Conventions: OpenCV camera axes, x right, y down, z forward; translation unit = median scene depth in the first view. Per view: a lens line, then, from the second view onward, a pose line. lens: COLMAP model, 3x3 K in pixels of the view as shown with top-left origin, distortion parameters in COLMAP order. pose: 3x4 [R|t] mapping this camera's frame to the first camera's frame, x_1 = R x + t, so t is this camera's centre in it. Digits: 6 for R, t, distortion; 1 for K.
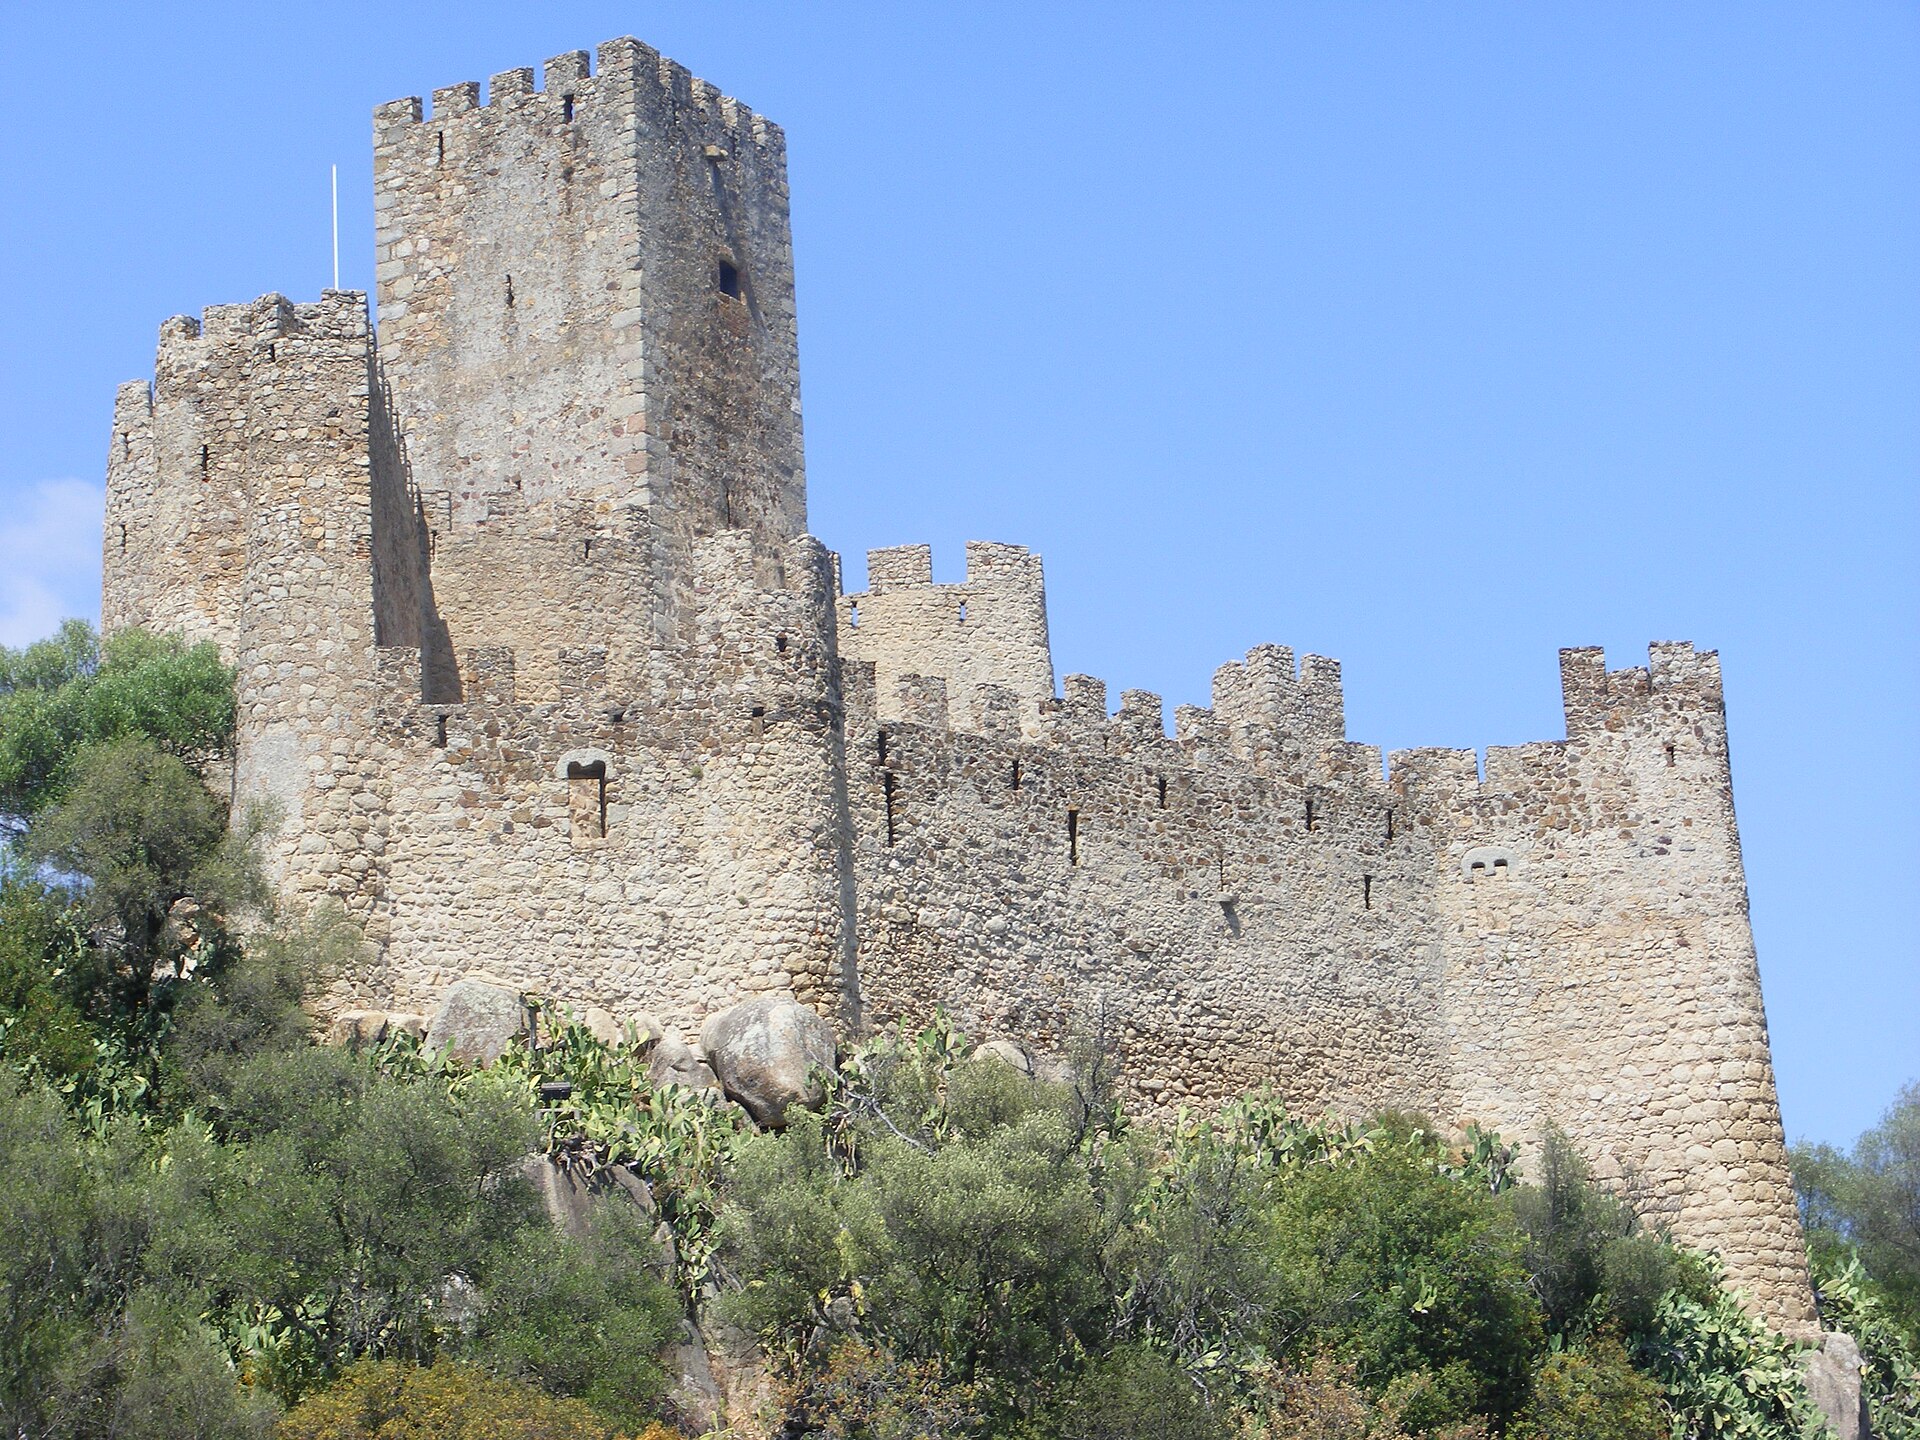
lens RADIAL K [[4873.8, 0, 960.0], [0, 4873.8, 720.0], [0, 0, 1]] dist [-0.136472, 0.236469]
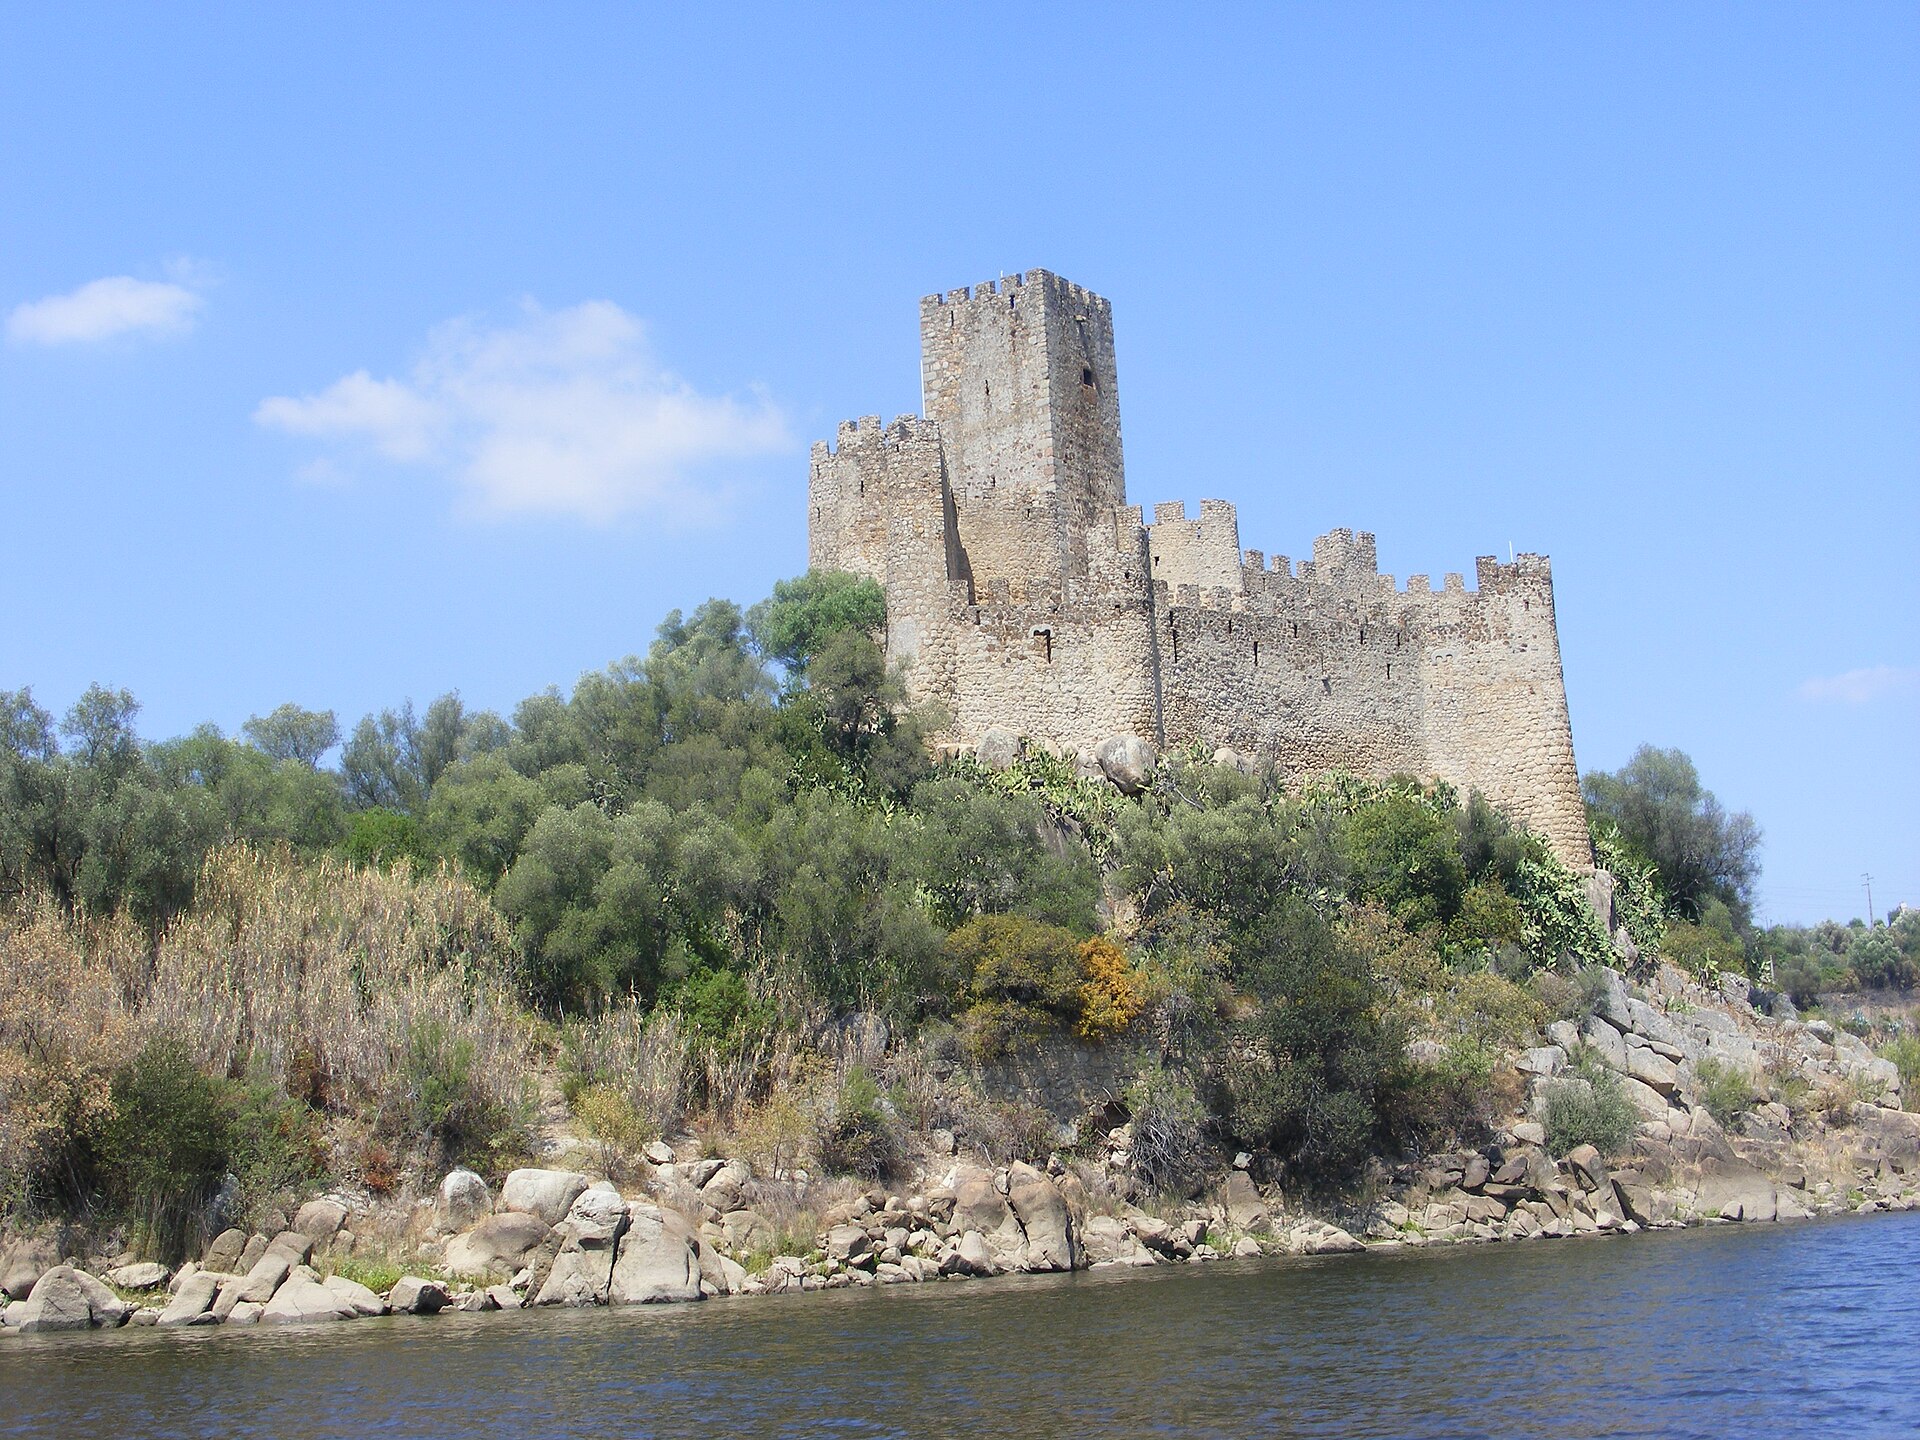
lens RADIAL K [[2696.7, 0, 960.0], [0, 2696.7, 720.0], [0, 0, 1]] dist [-0.158628, 0.036681]
pose [[0.997118, -0.011358, -0.075017, -0.020560], [0.018507, 0.995277, 0.095300, -0.068043], [0.073580, -0.096414, 0.992618, -0.244557]]
